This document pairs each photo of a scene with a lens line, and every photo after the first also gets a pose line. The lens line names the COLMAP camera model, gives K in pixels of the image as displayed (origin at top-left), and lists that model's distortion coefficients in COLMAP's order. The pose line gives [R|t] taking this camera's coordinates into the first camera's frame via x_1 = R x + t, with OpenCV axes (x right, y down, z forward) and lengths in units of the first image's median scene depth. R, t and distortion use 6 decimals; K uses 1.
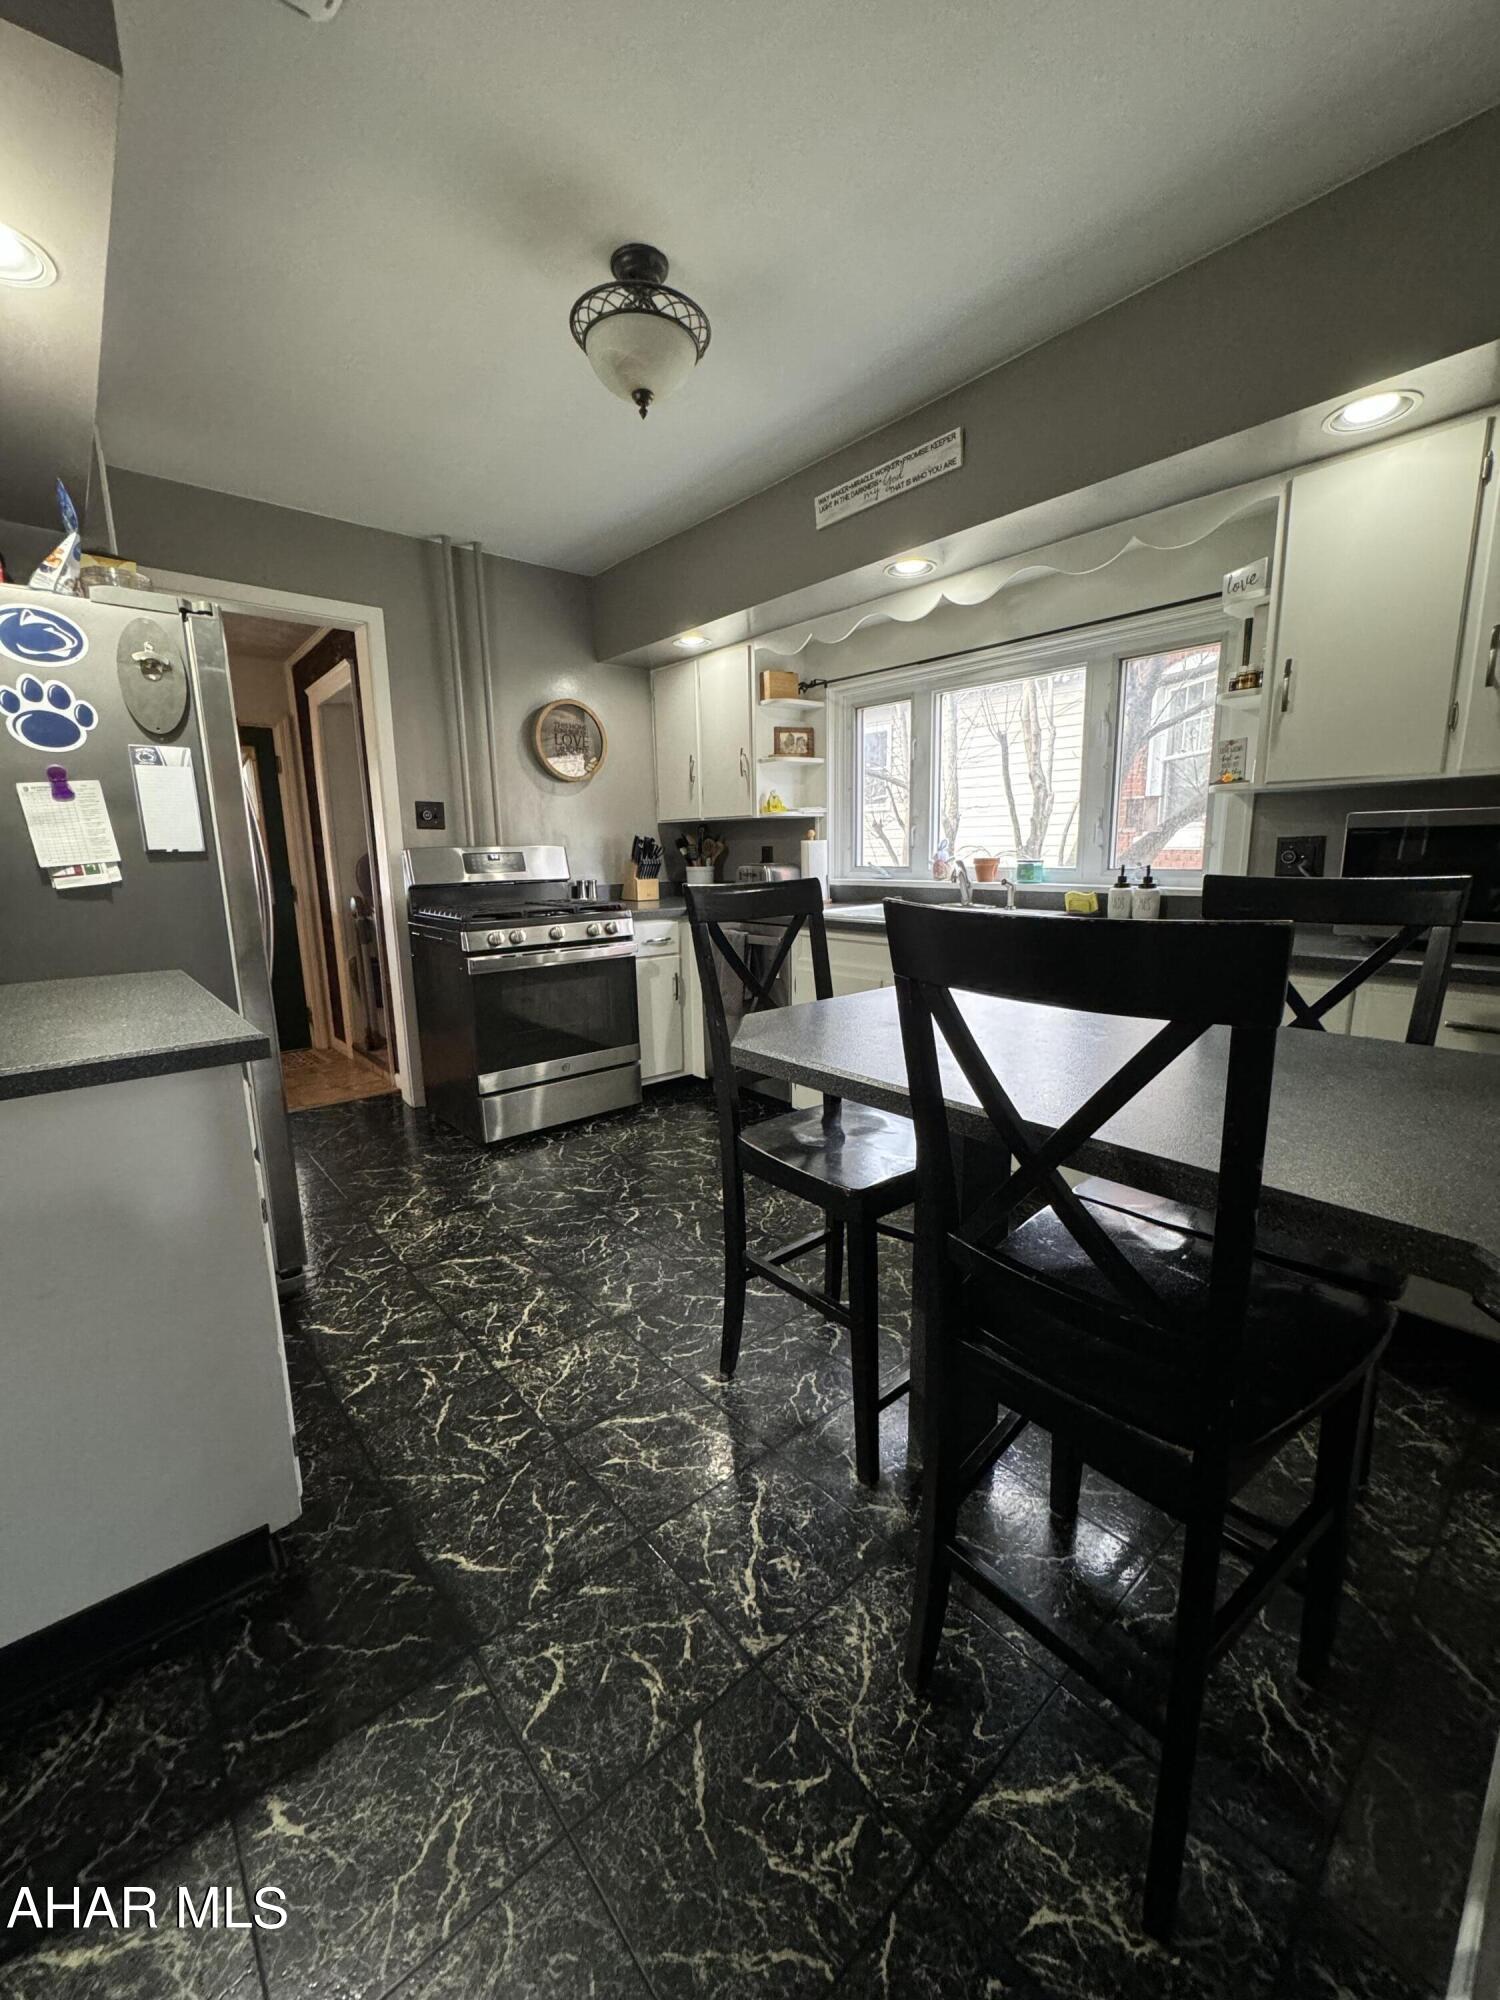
lens RADIAL K [[795.7, 0, 751.1], [0, 795.7, 995.2], [0, 0, 1]] dist [-0.002956, 0.000595]
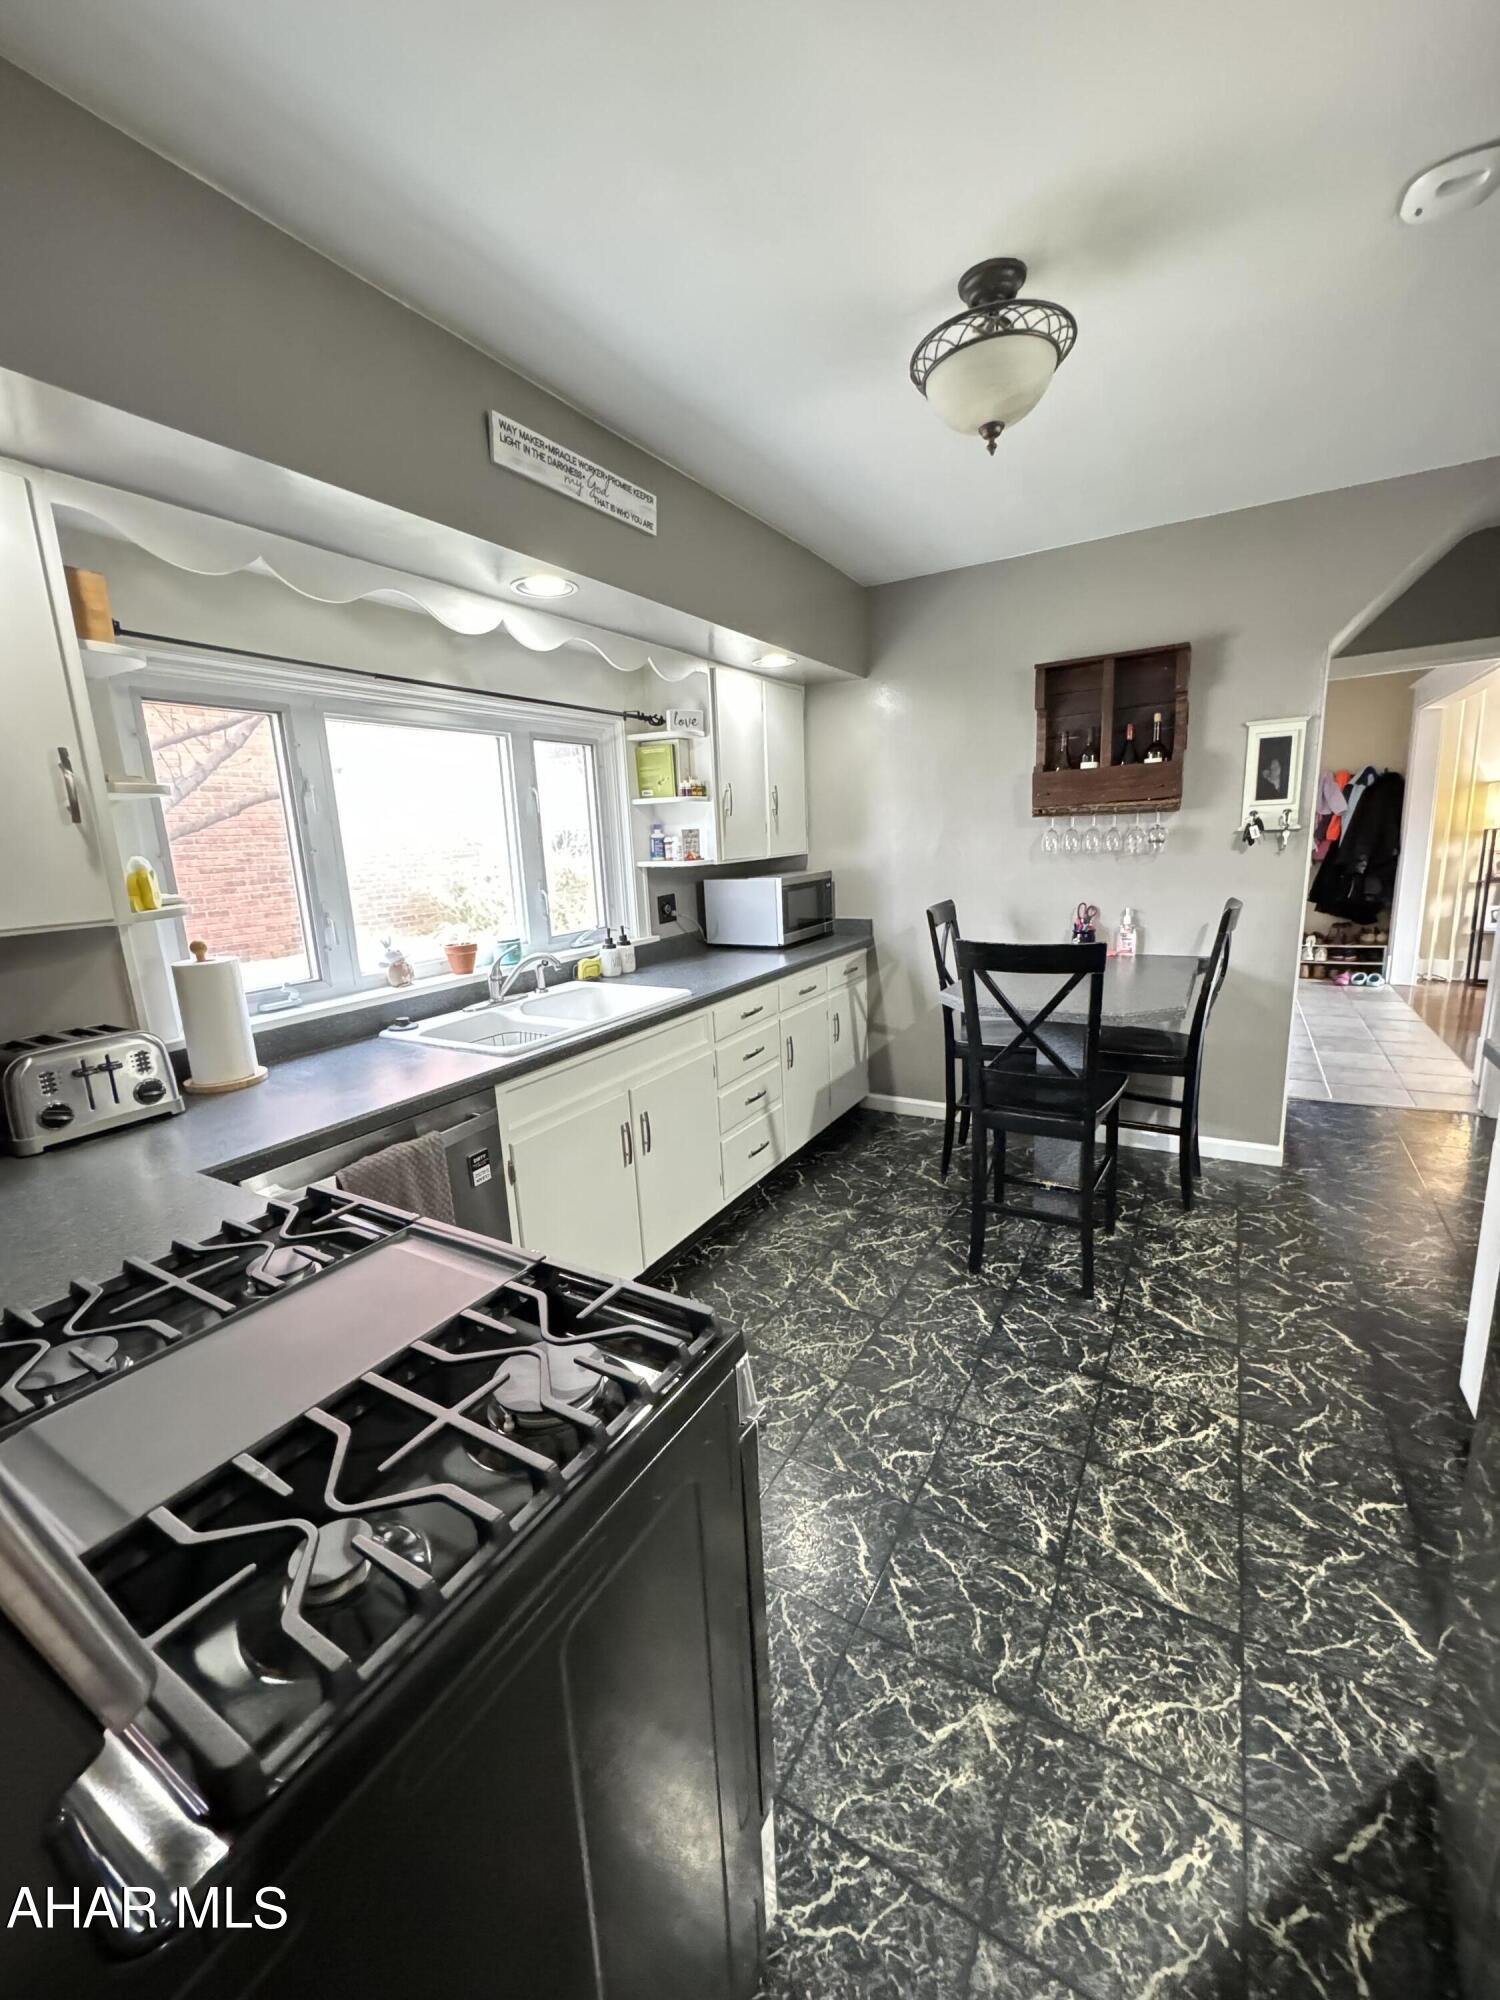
lens RADIAL K [[798.9, 0, 746.6], [0, 798.9, 999.1], [0, 0, 1]] dist [-0.008022, -0.000241]
pose [[-0.317567, -0.157341, 0.935091, -0.859095], [0.228361, 0.944423, 0.236466, -0.374578], [-0.920327, 0.288632, -0.263987, 1.468414]]
